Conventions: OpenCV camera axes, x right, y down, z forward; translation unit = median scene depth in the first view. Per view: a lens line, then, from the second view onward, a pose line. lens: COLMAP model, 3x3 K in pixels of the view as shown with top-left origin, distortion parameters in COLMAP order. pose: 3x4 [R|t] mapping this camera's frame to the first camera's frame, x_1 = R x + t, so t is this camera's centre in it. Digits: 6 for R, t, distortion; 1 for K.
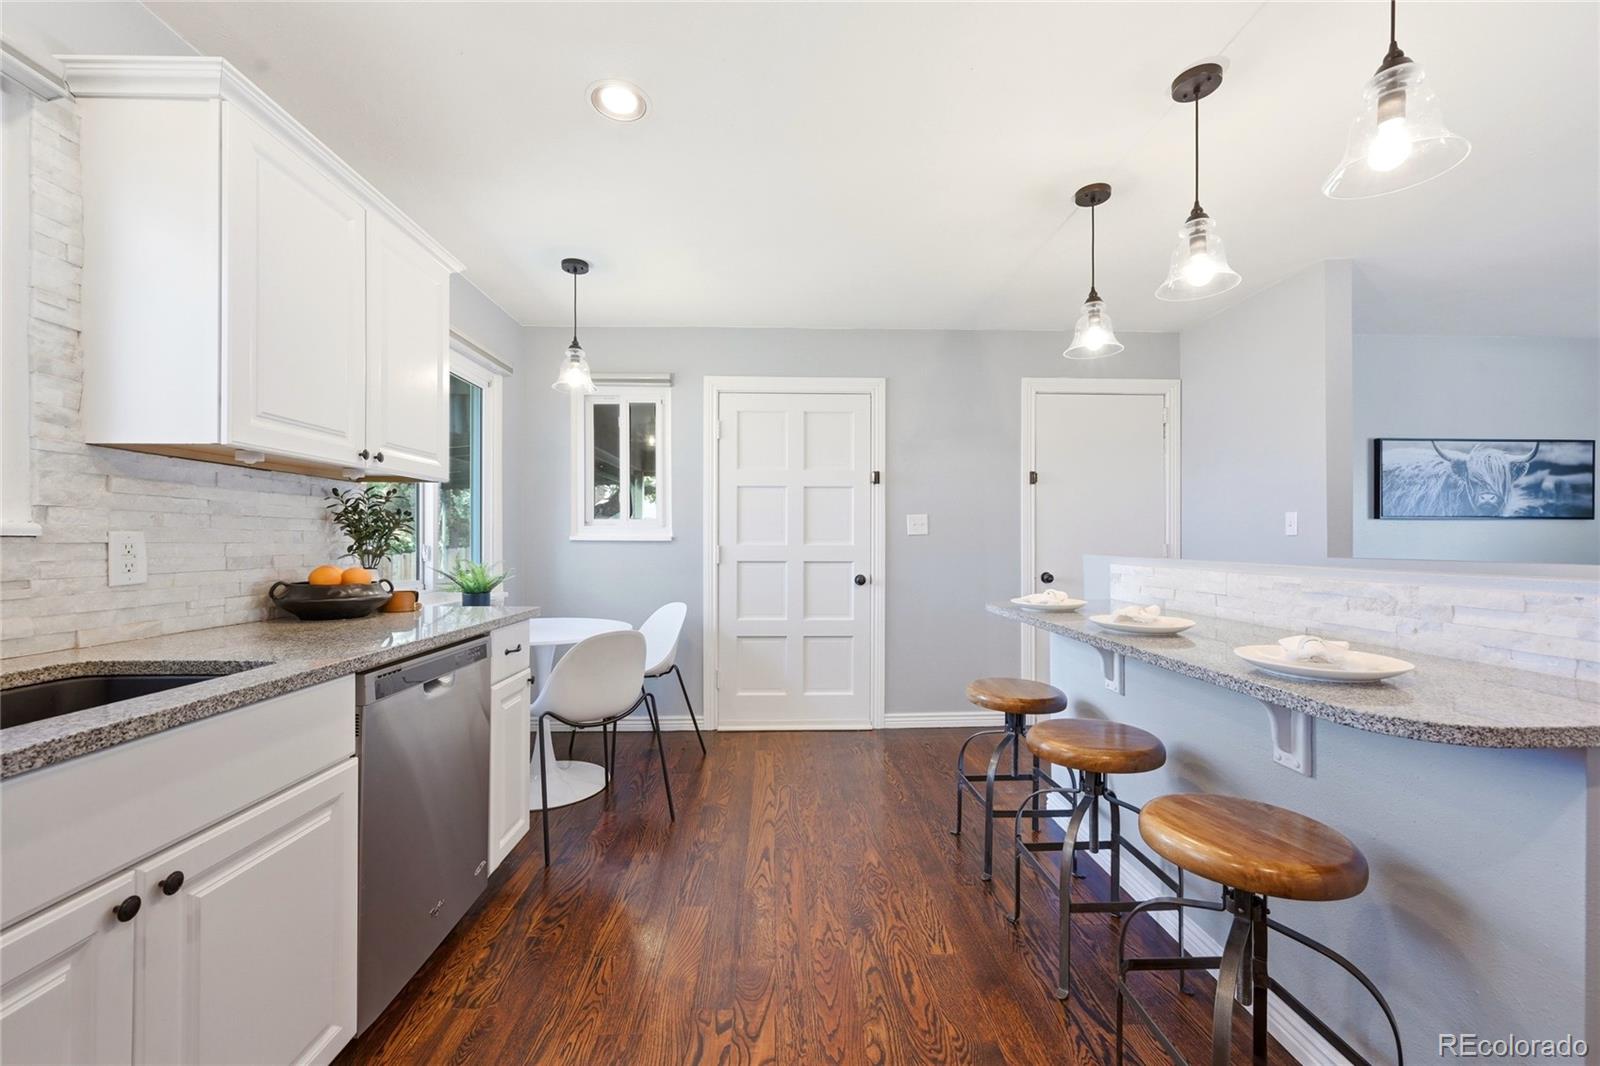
lens RADIAL K [[627.9, 0, 798.5], [0, 627.9, 539.4], [0, 0, 1]] dist [0.001700, 0.000470]
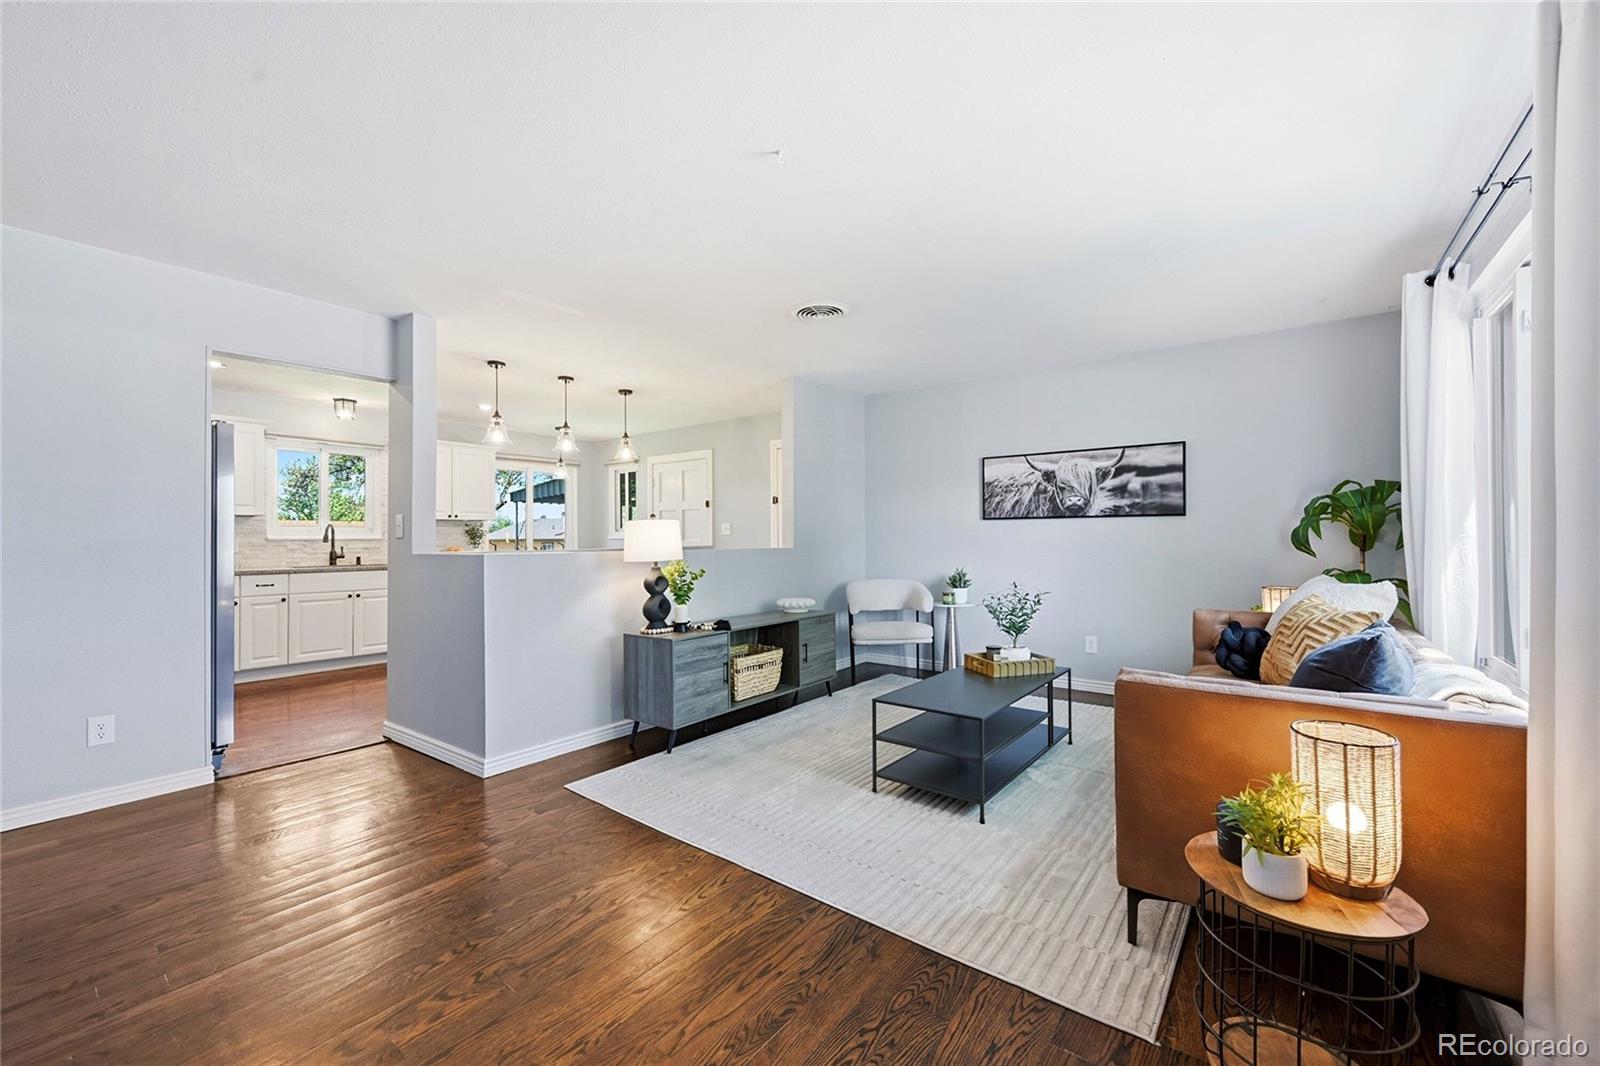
lens RADIAL K [[627.9, 0, 804.7], [0, 627.9, 535.8], [0, 0, 1]] dist [0.001700, 0.000470]
pose [[0.776486, -0.006997, -0.630096, 1.443036], [0.006662, 0.999974, -0.002895, 0.001378], [0.630100, -0.001950, 0.776512, -0.234462]]
